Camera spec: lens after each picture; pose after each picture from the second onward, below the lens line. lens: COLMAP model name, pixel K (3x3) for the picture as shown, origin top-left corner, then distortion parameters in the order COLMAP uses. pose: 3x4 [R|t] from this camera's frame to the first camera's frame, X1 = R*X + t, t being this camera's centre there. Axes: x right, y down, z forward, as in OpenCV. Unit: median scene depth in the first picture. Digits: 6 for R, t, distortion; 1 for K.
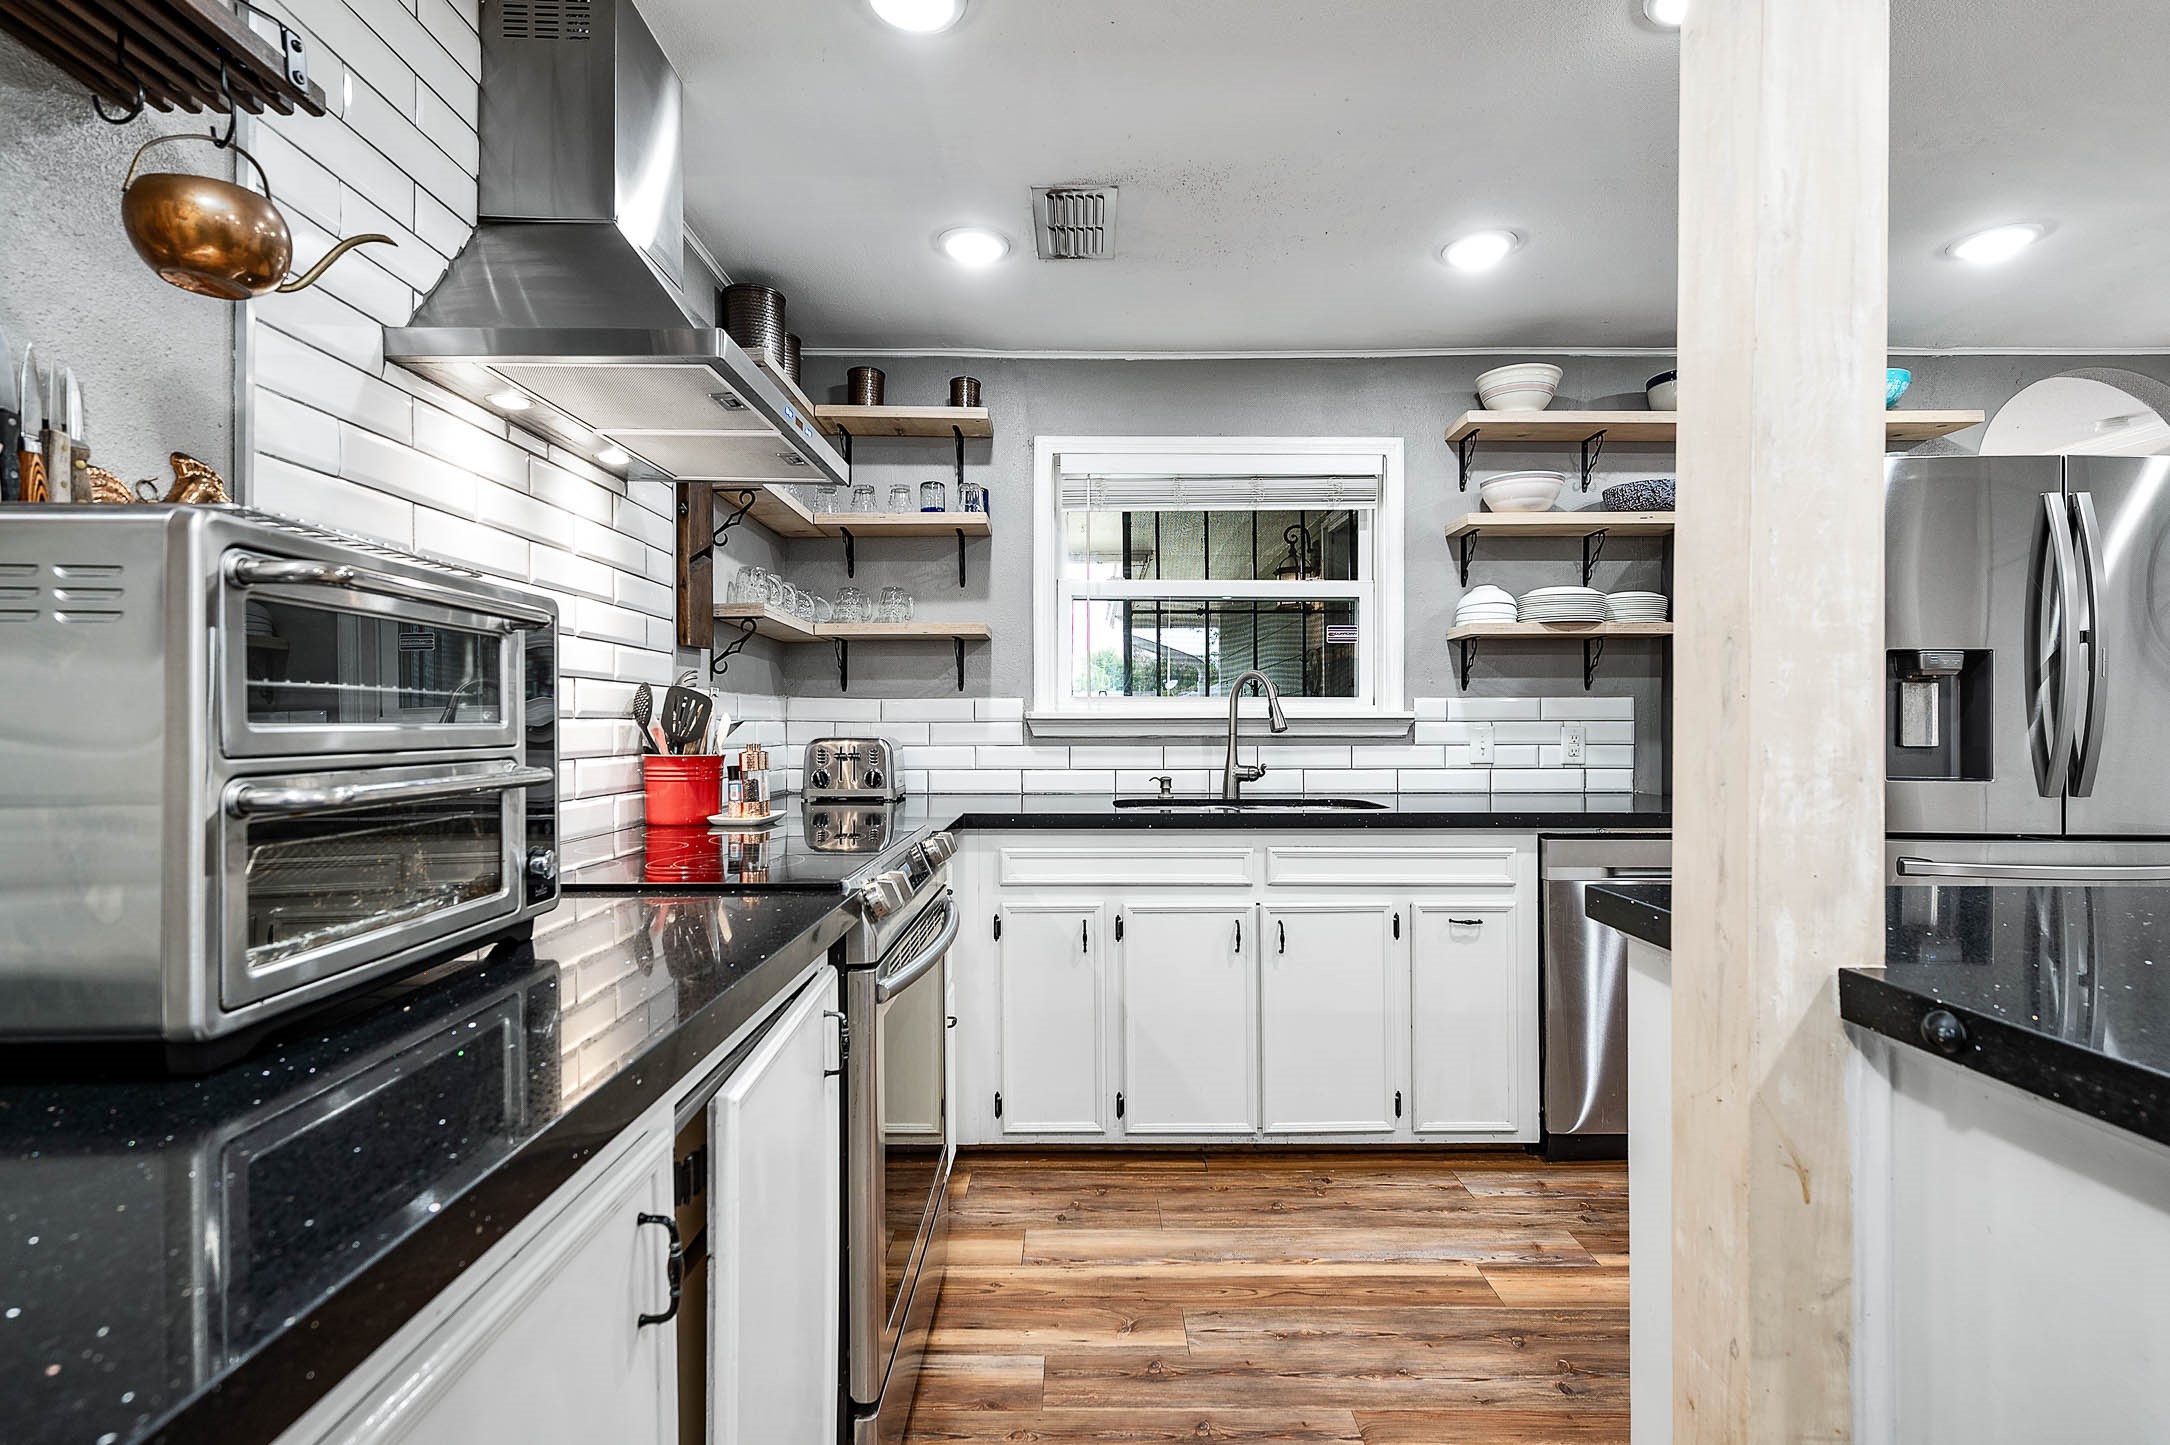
lens RADIAL K [[1021.3, 0, 1084.4], [0, 1021.3, 726.5], [0, 0, 1]] dist [0.004740, 0.000354]
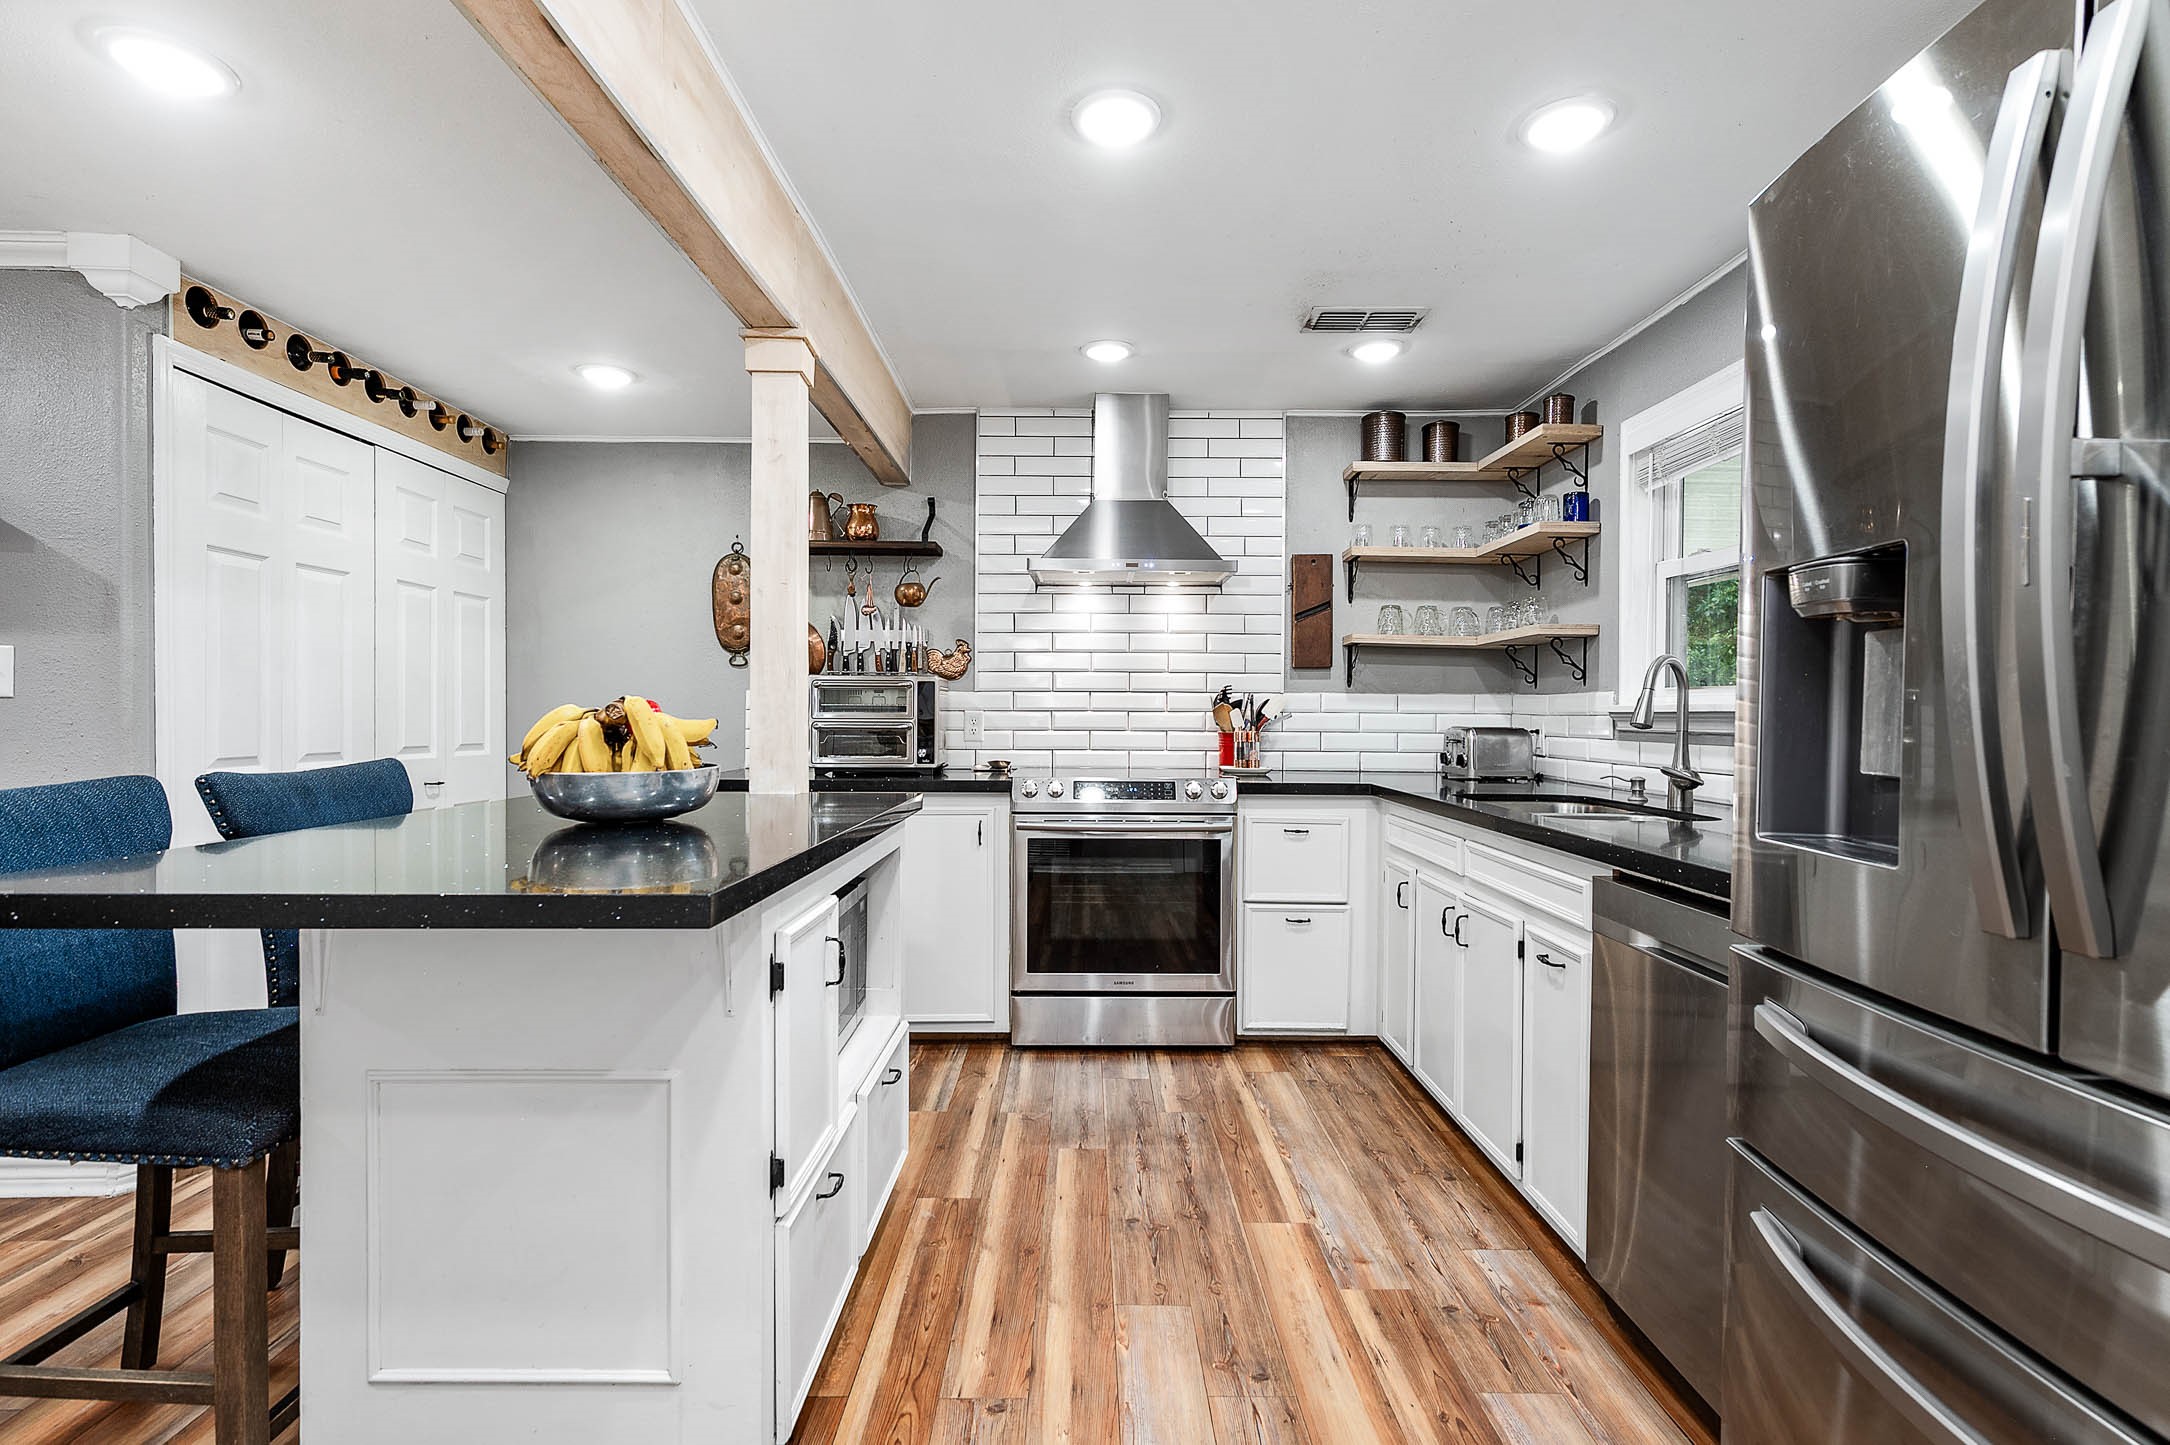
lens RADIAL K [[1021.3, 0, 1082.0], [0, 1021.3, 722.3], [0, 0, 1]] dist [0.004740, 0.000354]
pose [[-0.003398, 0.011120, -0.999932, 1.380221], [-0.011045, 0.999877, 0.011157, -0.005395], [0.999933, 0.011082, -0.003275, 0.725470]]
